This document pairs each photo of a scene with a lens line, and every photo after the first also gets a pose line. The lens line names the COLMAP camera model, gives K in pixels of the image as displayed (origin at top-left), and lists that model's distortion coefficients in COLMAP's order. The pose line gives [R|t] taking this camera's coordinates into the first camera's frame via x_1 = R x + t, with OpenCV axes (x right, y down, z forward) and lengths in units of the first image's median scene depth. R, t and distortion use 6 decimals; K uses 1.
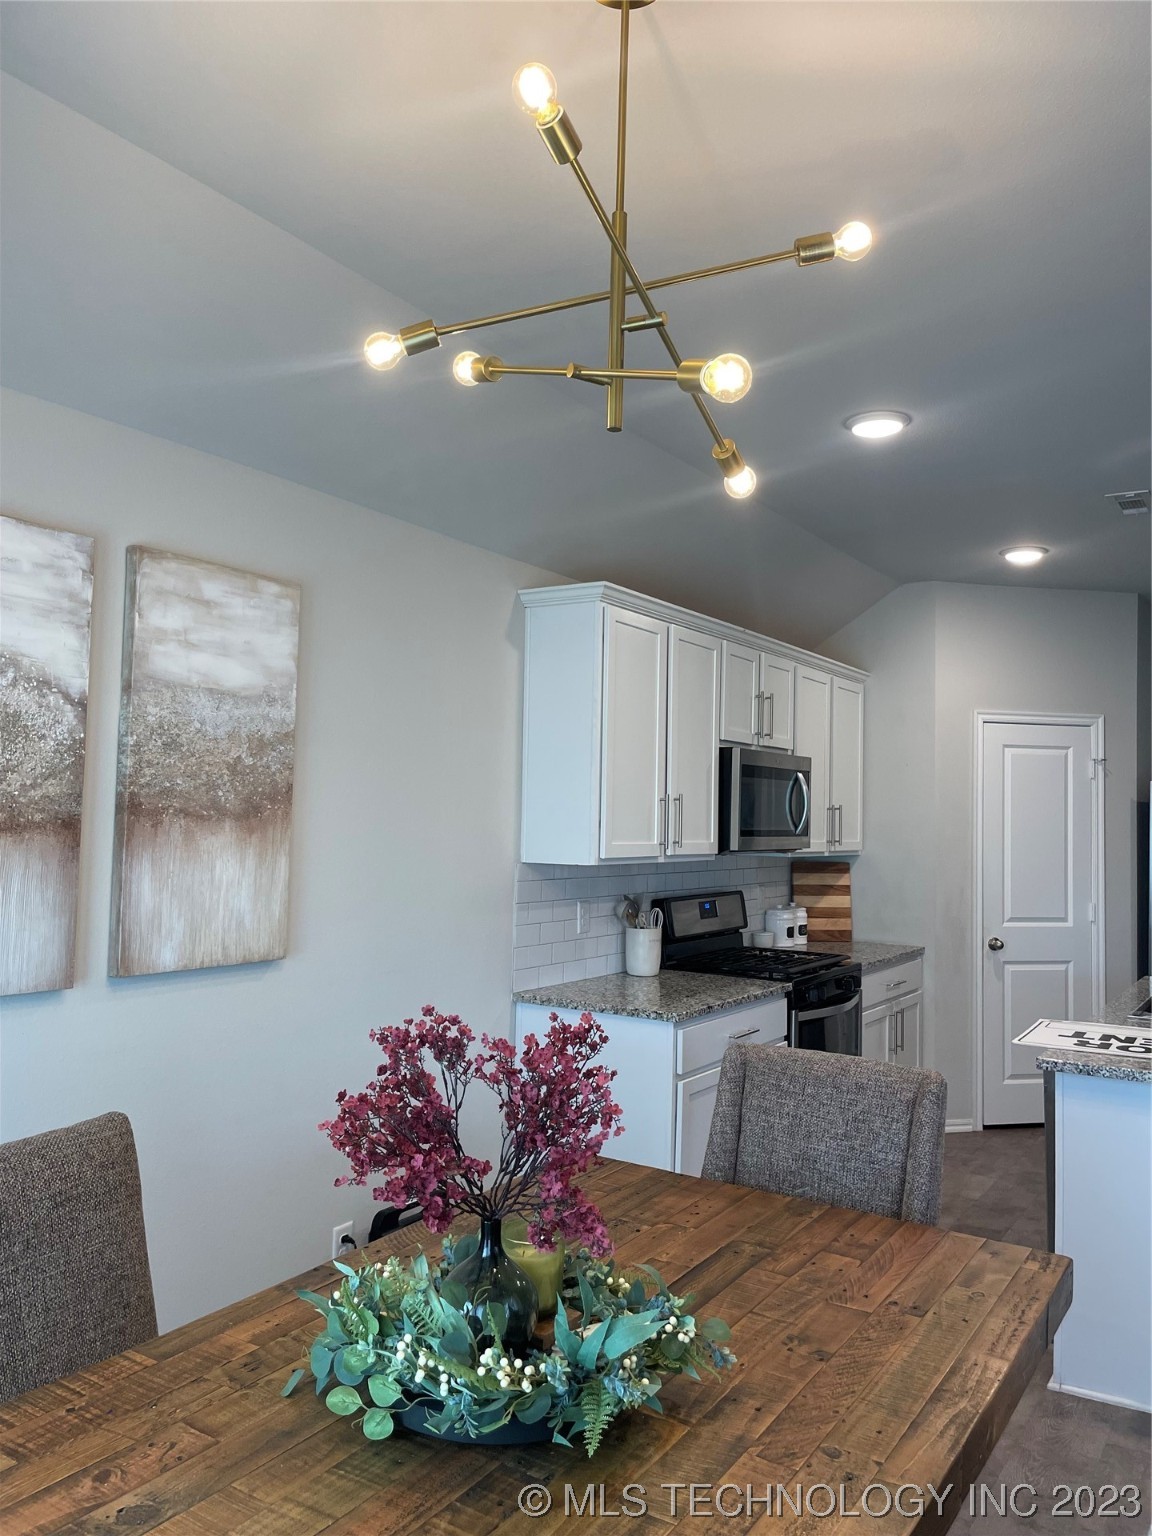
lens RADIAL K [[1198.8, 0, 580.0], [0, 1198.8, 765.8], [0, 0, 1]] dist [0.096758, -0.124593]
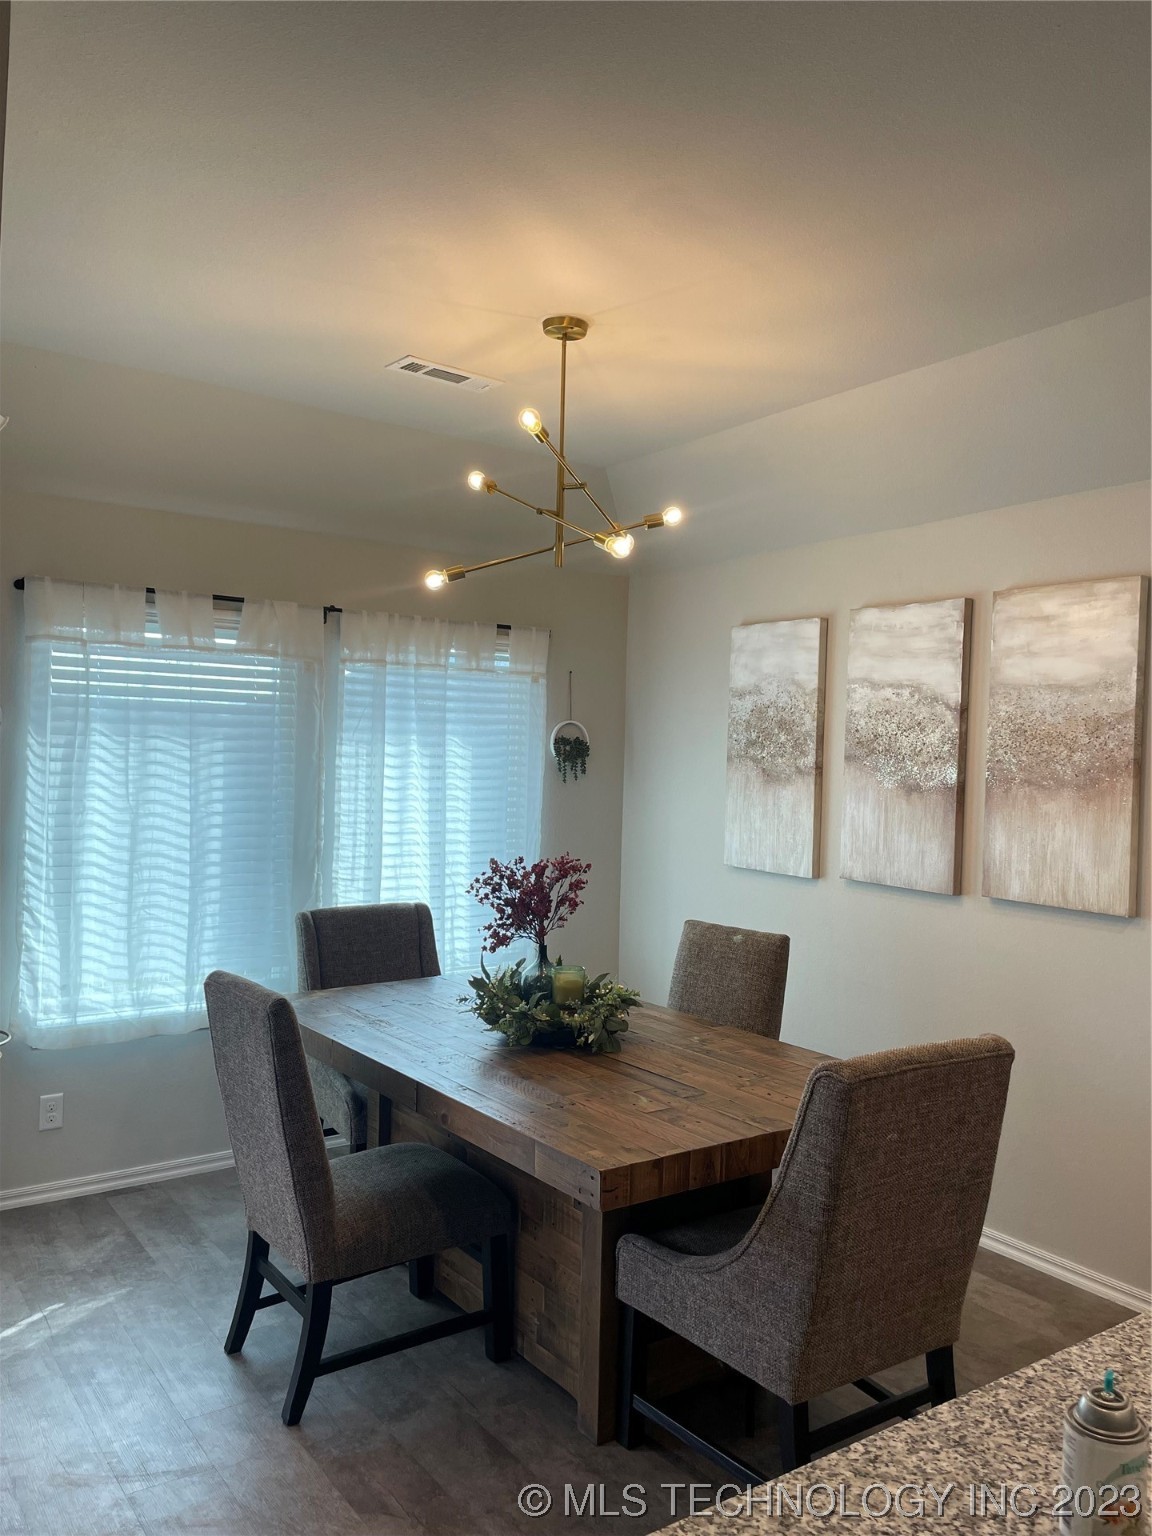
lens RADIAL K [[1198.8, 0, 578.2], [0, 1198.8, 762.6], [0, 0, 1]] dist [0.096758, -0.124593]
pose [[-0.397319, -0.029277, -0.917214, 1.049191], [0.001390, 0.999471, -0.032505, 0.057830], [0.917680, -0.014190, -0.397068, 1.053250]]
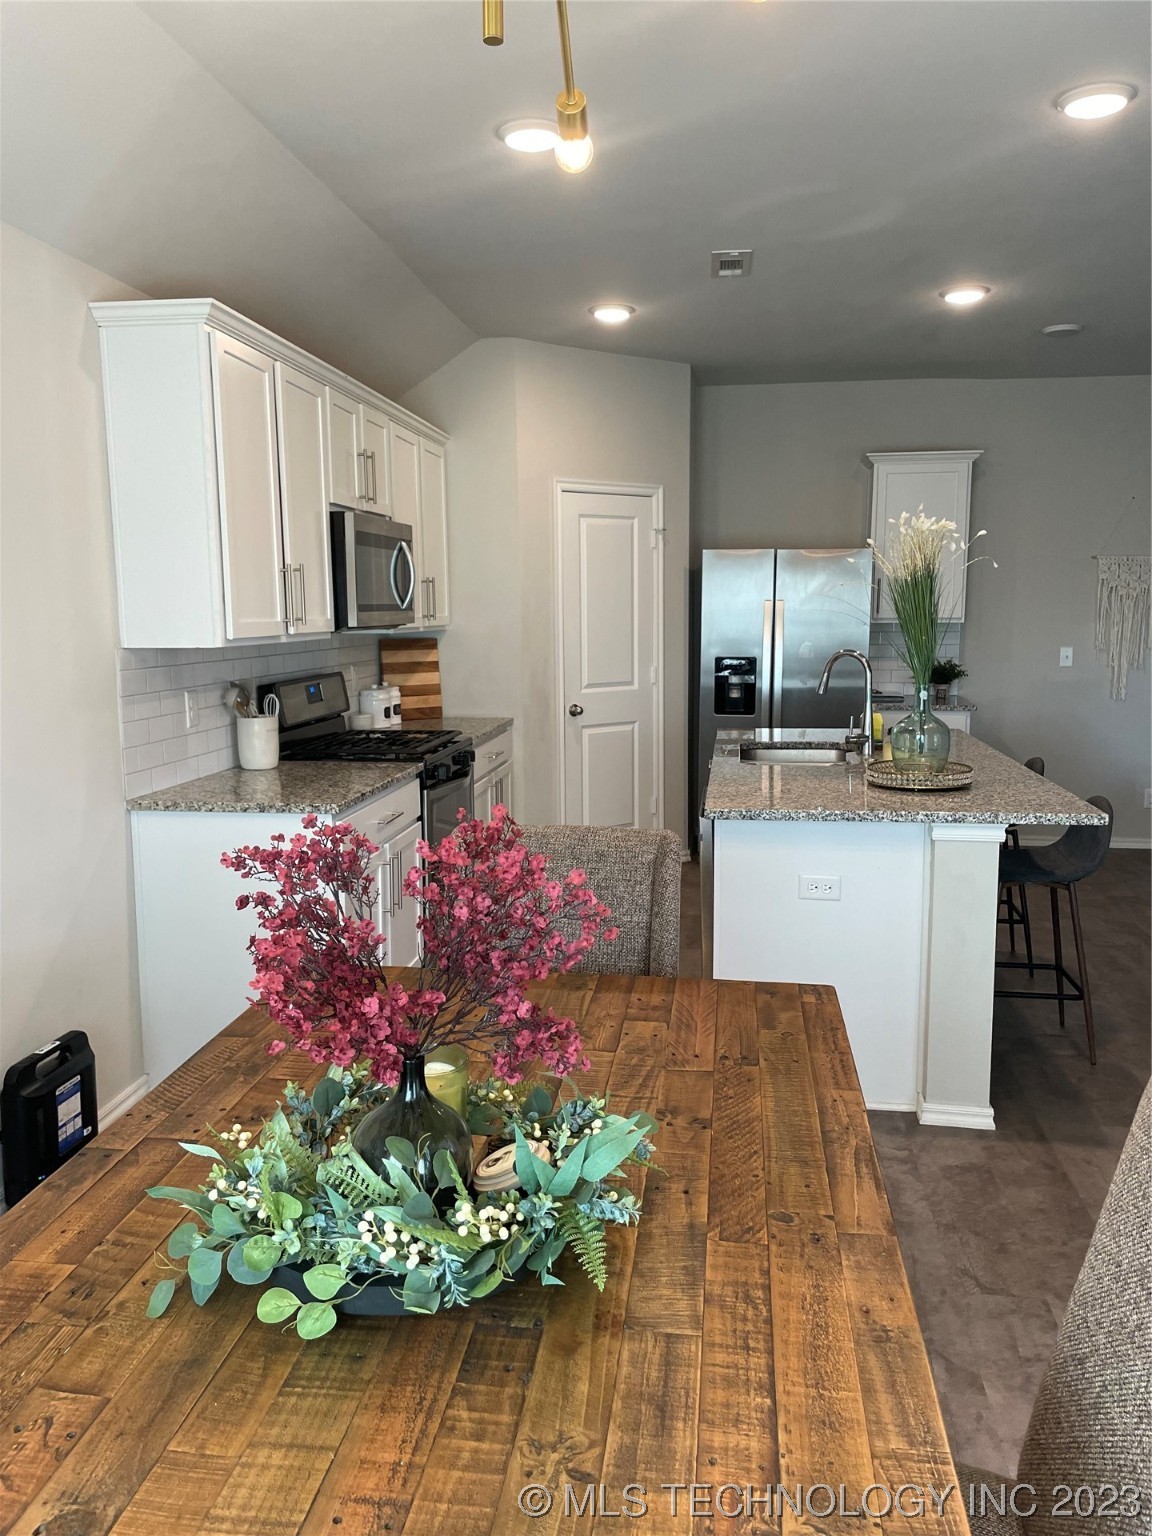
lens RADIAL K [[1198.8, 0, 586.8], [0, 1198.8, 766.0], [0, 0, 1]] dist [0.096758, -0.124593]
pose [[0.907716, -0.083685, 0.411155, -0.155819], [0.009038, 0.983581, 0.180240, 0.016940], [-0.419488, -0.159890, 0.893569, 0.133220]]
